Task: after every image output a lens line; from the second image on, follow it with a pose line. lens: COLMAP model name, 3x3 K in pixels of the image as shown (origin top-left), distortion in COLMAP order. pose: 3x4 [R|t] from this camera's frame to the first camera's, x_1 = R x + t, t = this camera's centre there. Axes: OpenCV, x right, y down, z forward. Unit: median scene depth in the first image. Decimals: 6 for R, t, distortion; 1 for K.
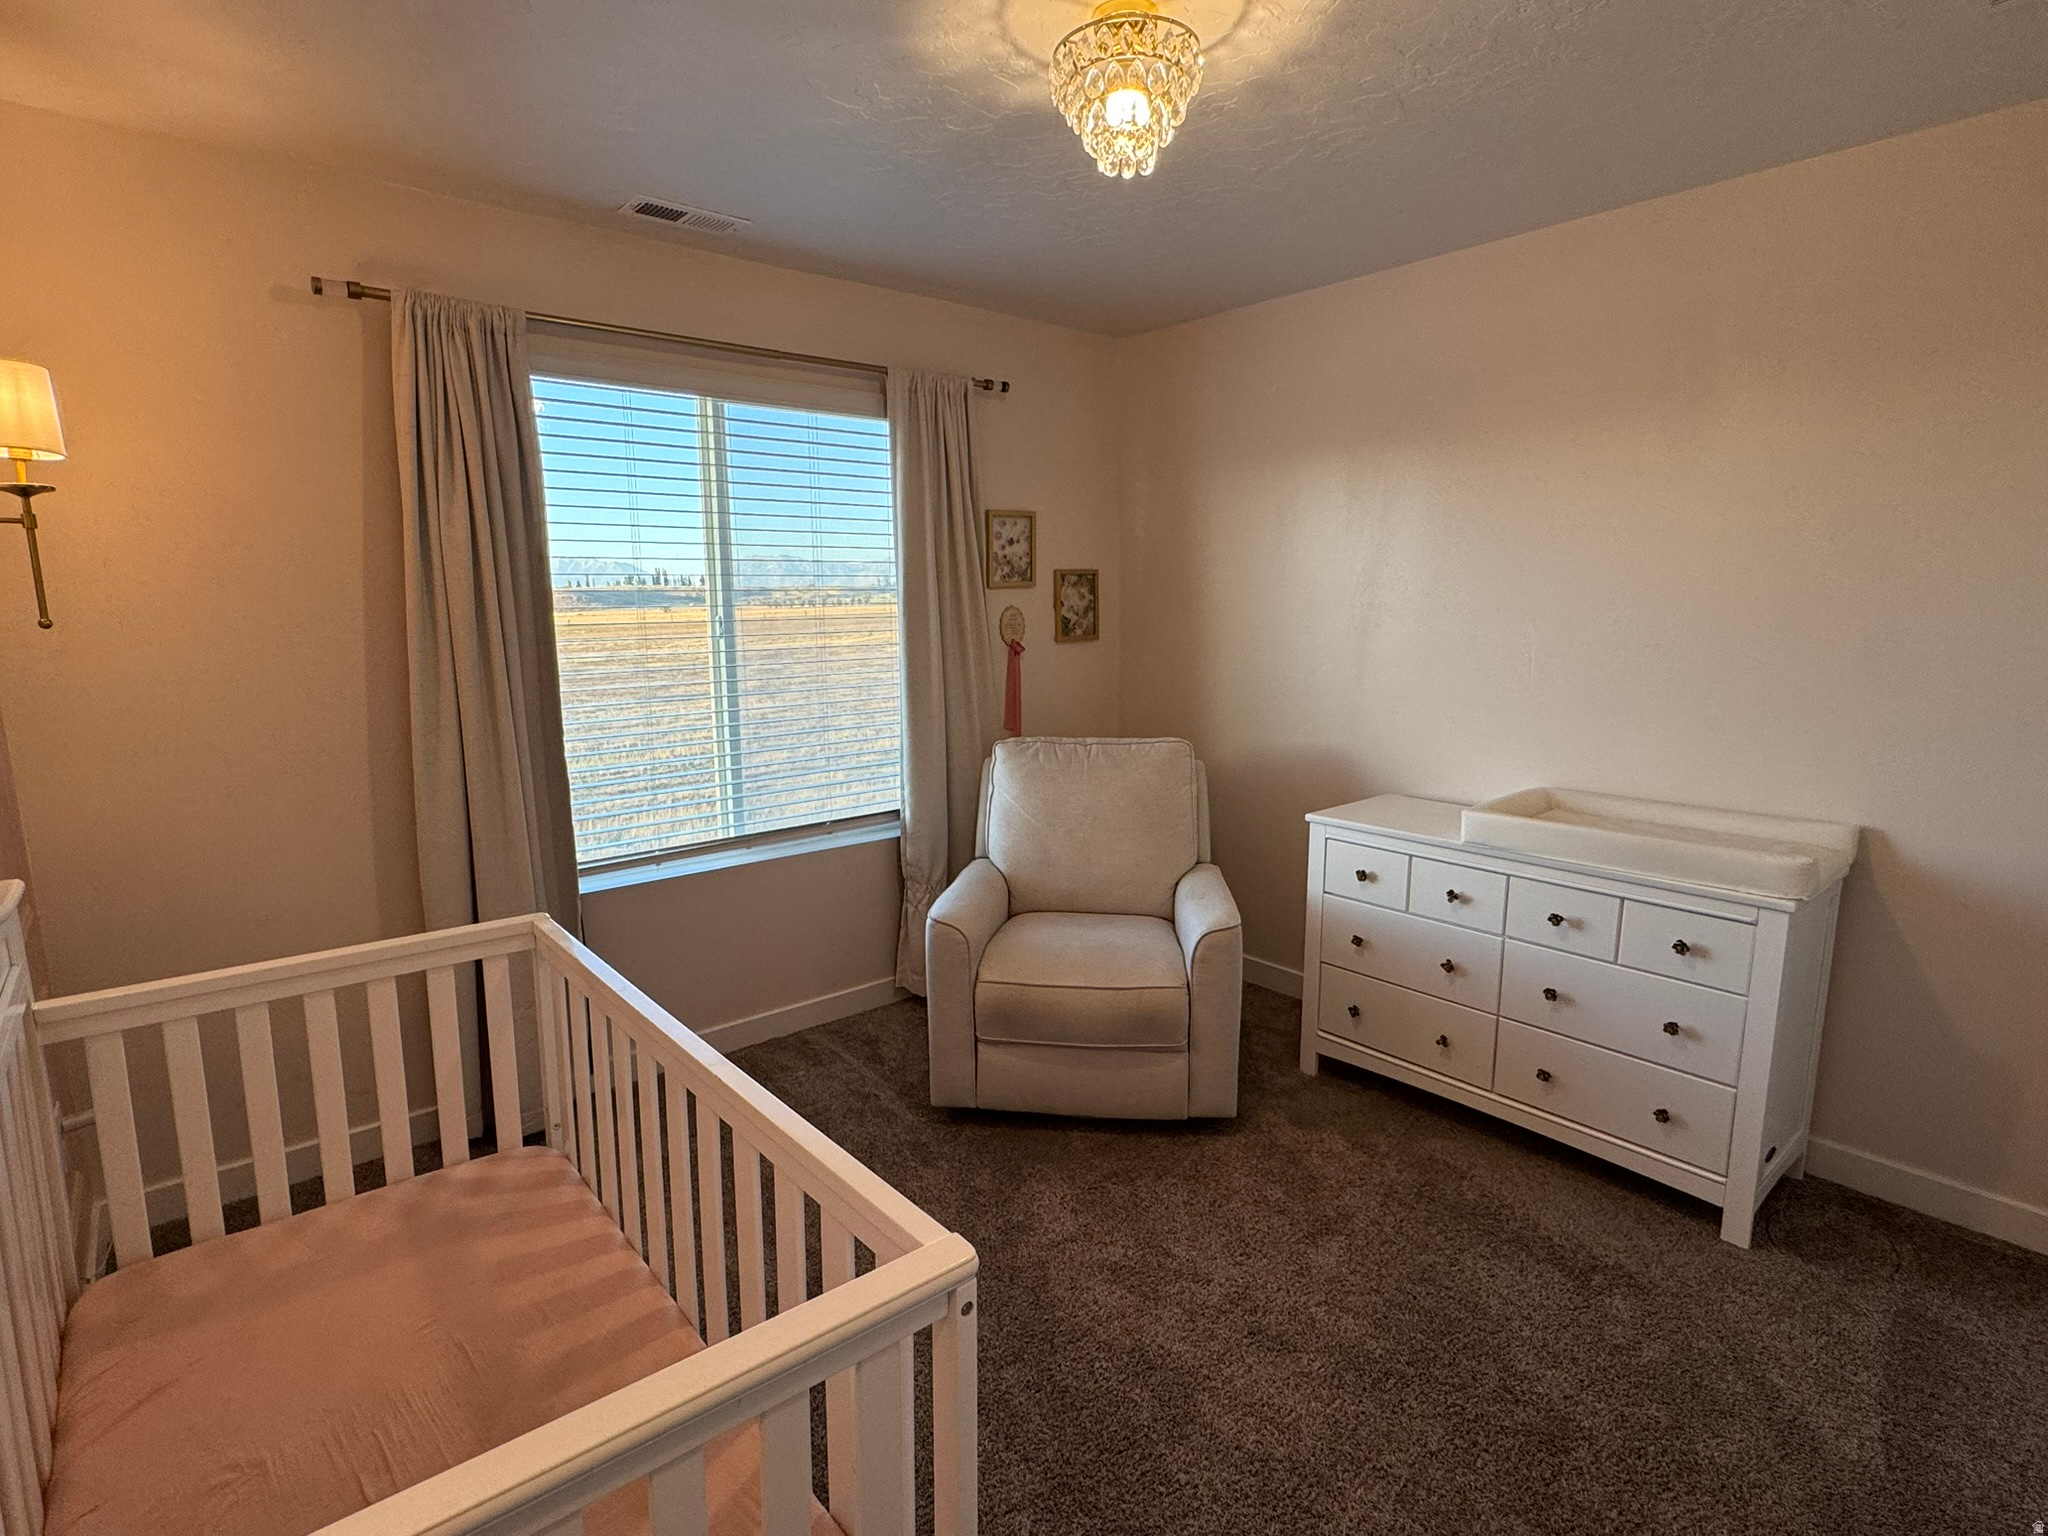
lens RADIAL K [[1043.0, 0, 1024.0], [0, 1043.0, 768.0], [0, 0, 1]] dist [-0.002023, 0.000100]
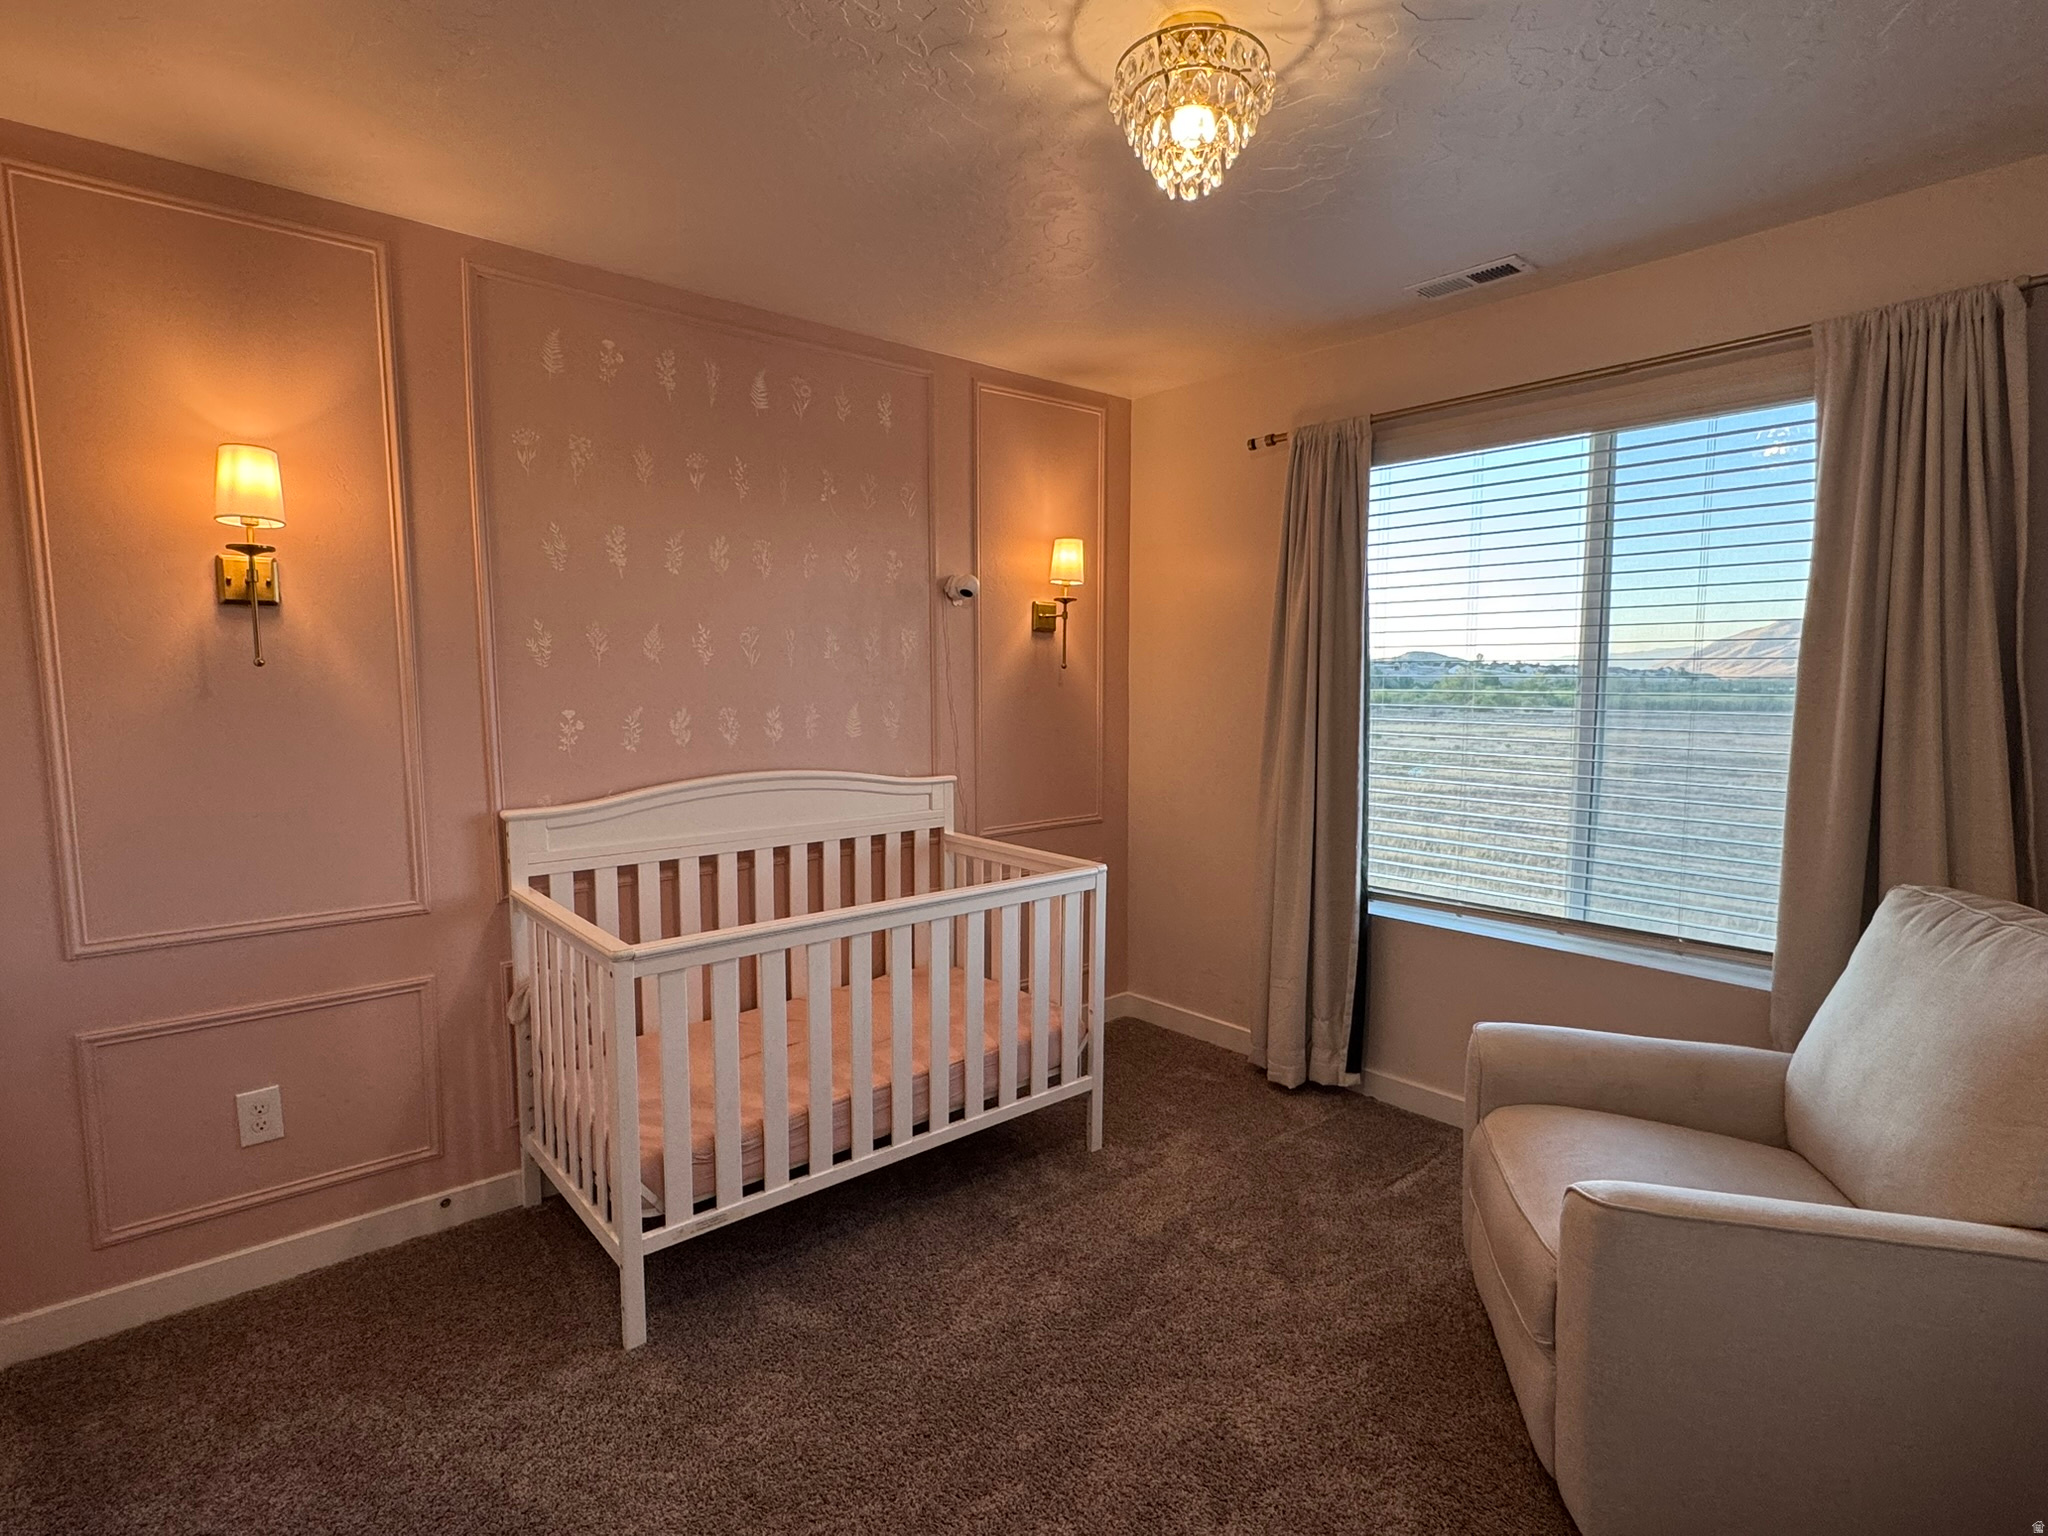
lens RADIAL K [[1043.0, 0, 1024.0], [0, 1043.0, 768.0], [0, 0, 1]] dist [-0.002023, 0.000100]
pose [[0.020437, 0.097802, -0.994996, 0.738994], [-0.164225, 0.982015, 0.093153, -0.085106], [0.986211, 0.161500, 0.036131, 0.622848]]
